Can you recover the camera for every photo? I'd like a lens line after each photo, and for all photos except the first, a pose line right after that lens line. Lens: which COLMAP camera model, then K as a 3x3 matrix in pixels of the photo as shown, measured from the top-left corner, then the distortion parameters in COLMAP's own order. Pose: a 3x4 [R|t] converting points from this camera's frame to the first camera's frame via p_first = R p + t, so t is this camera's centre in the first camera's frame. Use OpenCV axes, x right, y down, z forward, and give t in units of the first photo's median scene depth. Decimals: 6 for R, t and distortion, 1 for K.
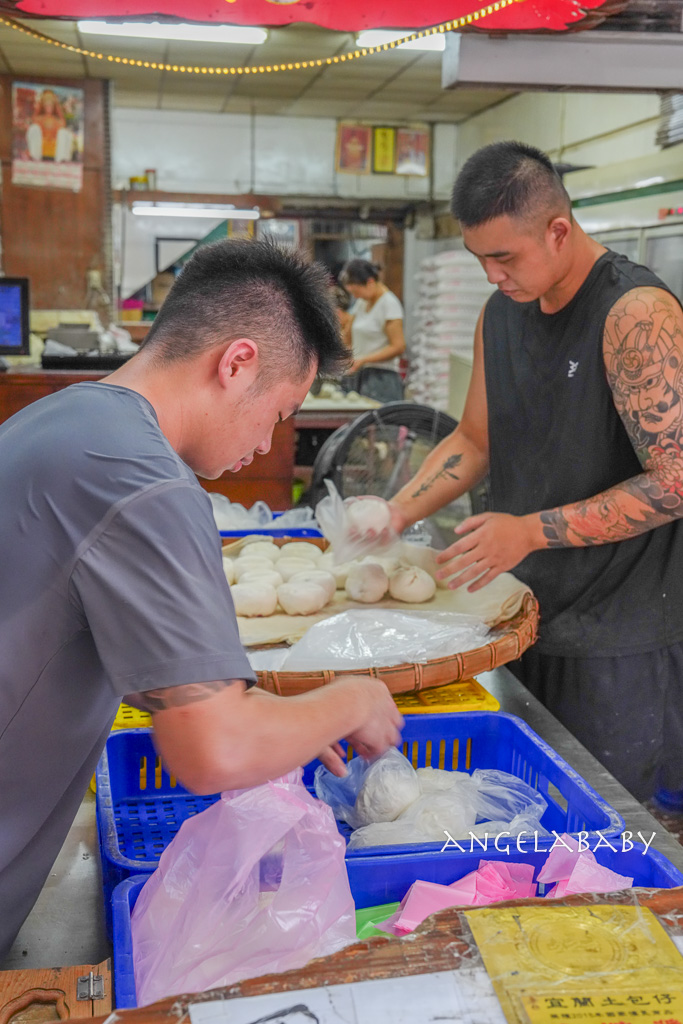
lens RADIAL K [[1287.7, 0, 343.0], [0, 1287.7, 510.0], [0, 0, 1]] dist [0.123597, 0.000000]
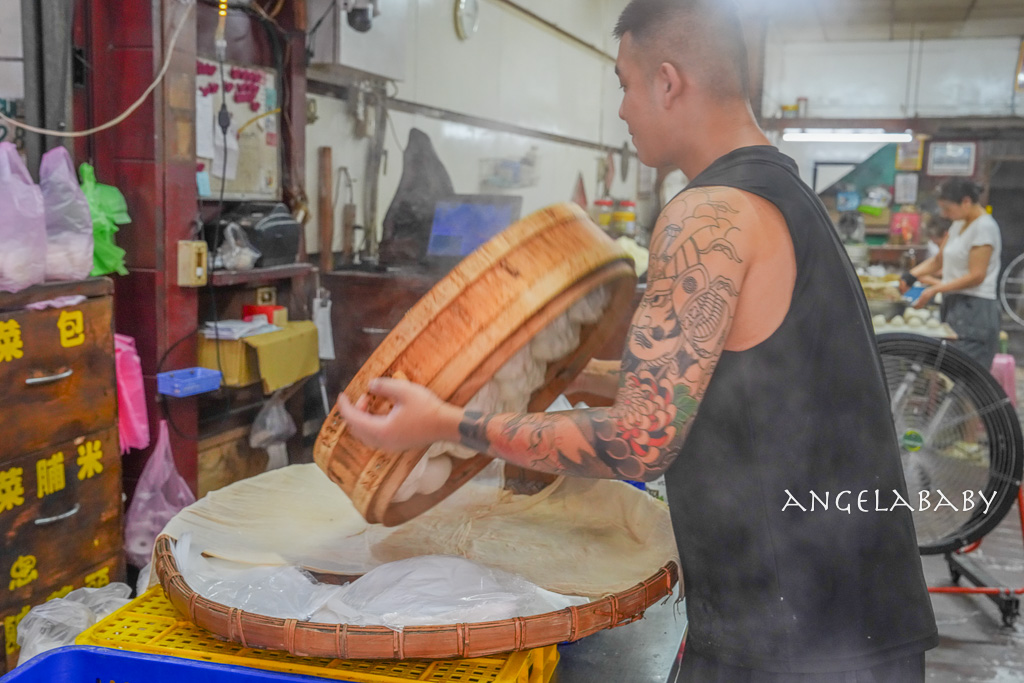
lens RADIAL K [[1173.8, 0, 509.4], [0, 1173.8, 343.4], [0, 0, 1]] dist [0.114552, 0.000000]
pose [[0.889077, 0.066355, -0.452922, 0.102416], [-0.092772, 0.995024, -0.036335, -0.010384], [0.448257, 0.074323, 0.890809, 0.069523]]
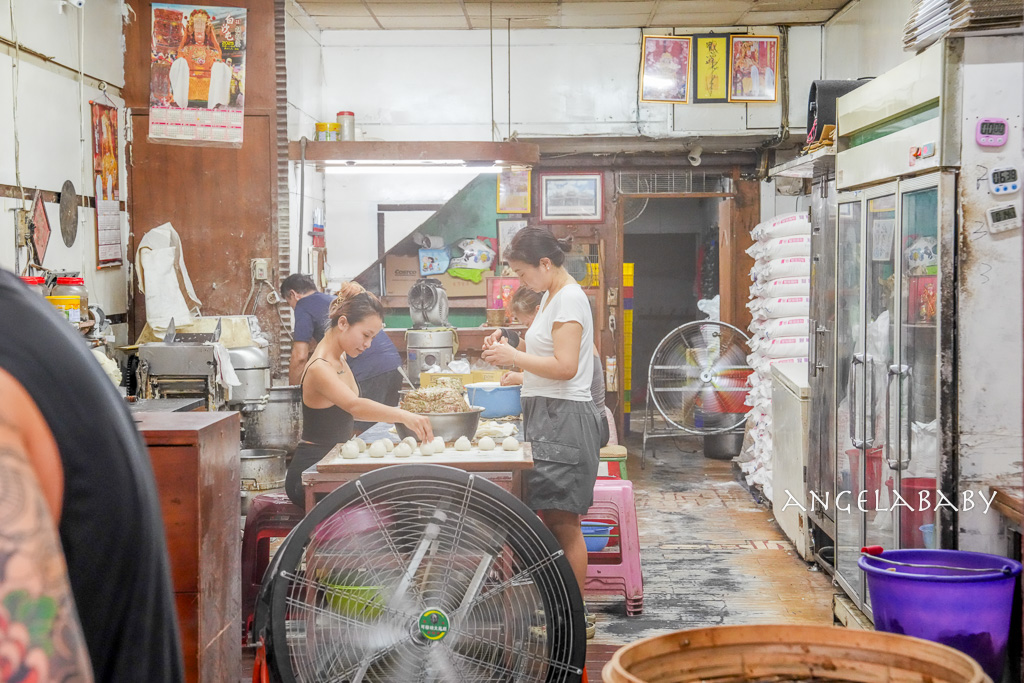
lens RADIAL K [[1862.6, 0, 527.8], [0, 1862.6, 336.7], [0, 0, 1]] dist [0.251987, 0.000000]
pose [[0.982734, -0.018034, -0.184144, 0.152273], [-0.005931, 0.991657, -0.128770, -0.016108], [0.184930, 0.127638, 0.974428, 0.065427]]
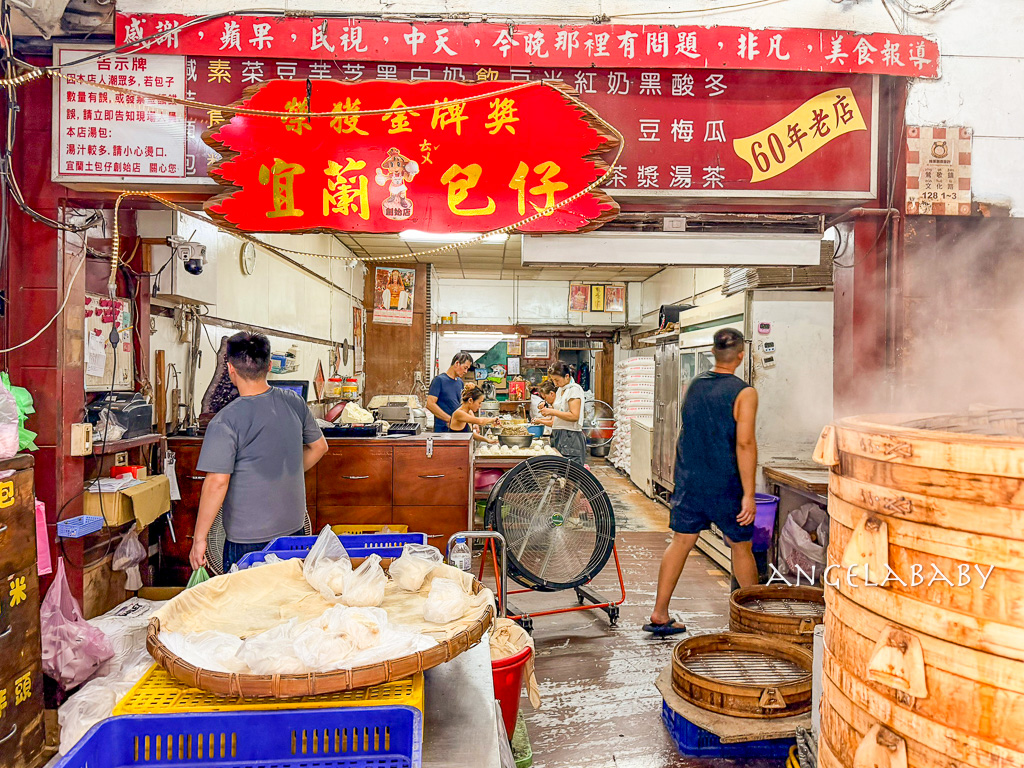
lens RADIAL K [[782.2, 0, 531.5], [0, 782.2, 377.9], [0, 0, 1]] dist [0.072663, -0.071598]
pose [[0.993905, -0.008244, -0.109934, 0.075028], [-0.010185, 0.986067, -0.166034, -0.010586], [0.109771, 0.166142, 0.979973, 0.030902]]
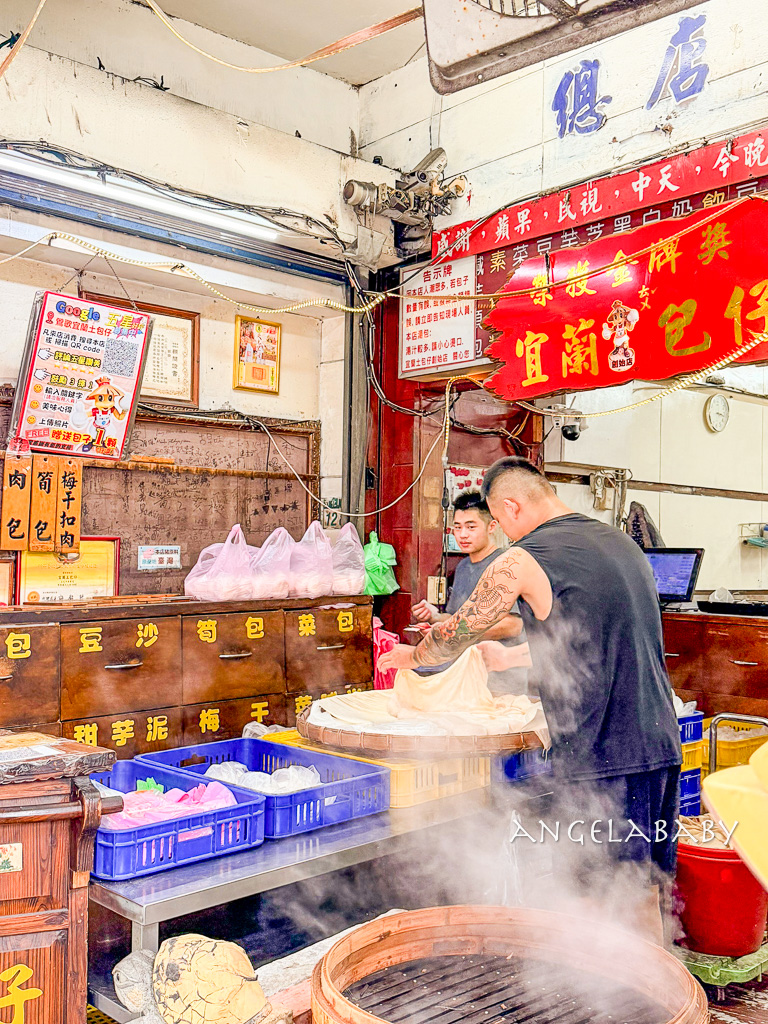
lens RADIAL K [[1088.8, 0, 381.3], [0, 1088.8, 513.7], [0, 0, 1]] dist [0.119654, 0.000000]
pose [[0.548532, -0.041003, -0.835123, 0.303999], [-0.150032, 0.977759, -0.146551, 0.008693], [0.822559, 0.205683, 0.530181, 0.026808]]
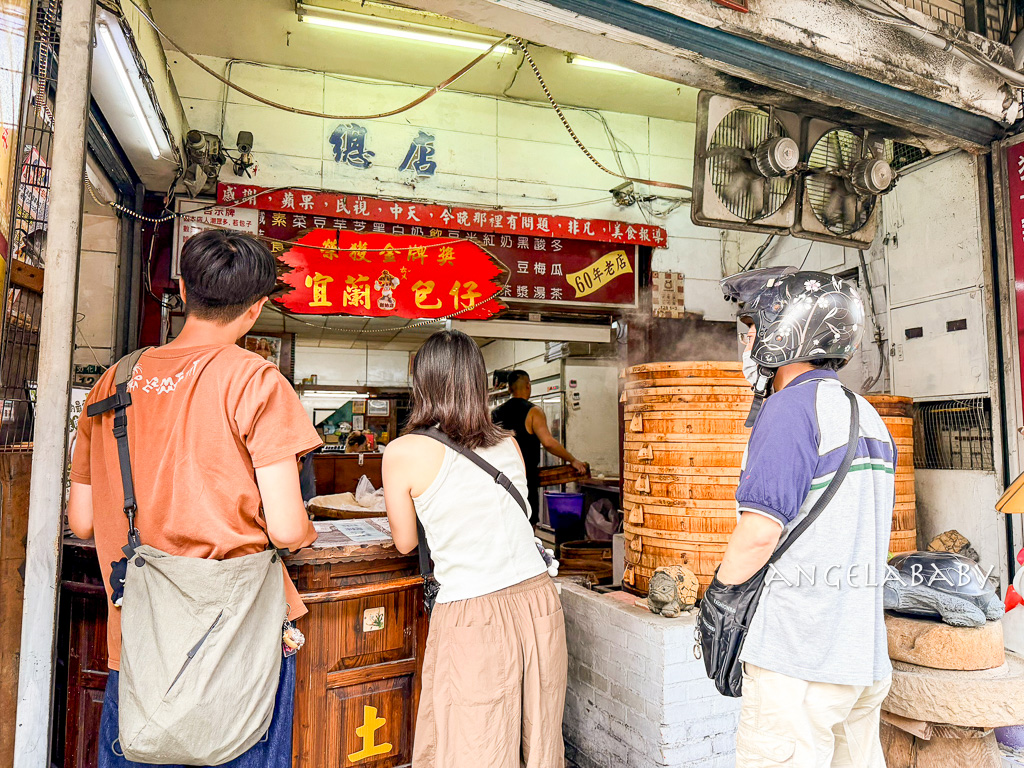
lens RADIAL K [[754.1, 0, 514.8], [0, 754.1, 374.7], [0, 0, 1]] dist [0.194392, -0.001699]
pose [[0.991168, -0.002690, 0.132581, 0.003331], [0.037210, 0.965270, -0.258592, 0.064180], [-0.127281, 0.261242, 0.956845, -0.198056]]
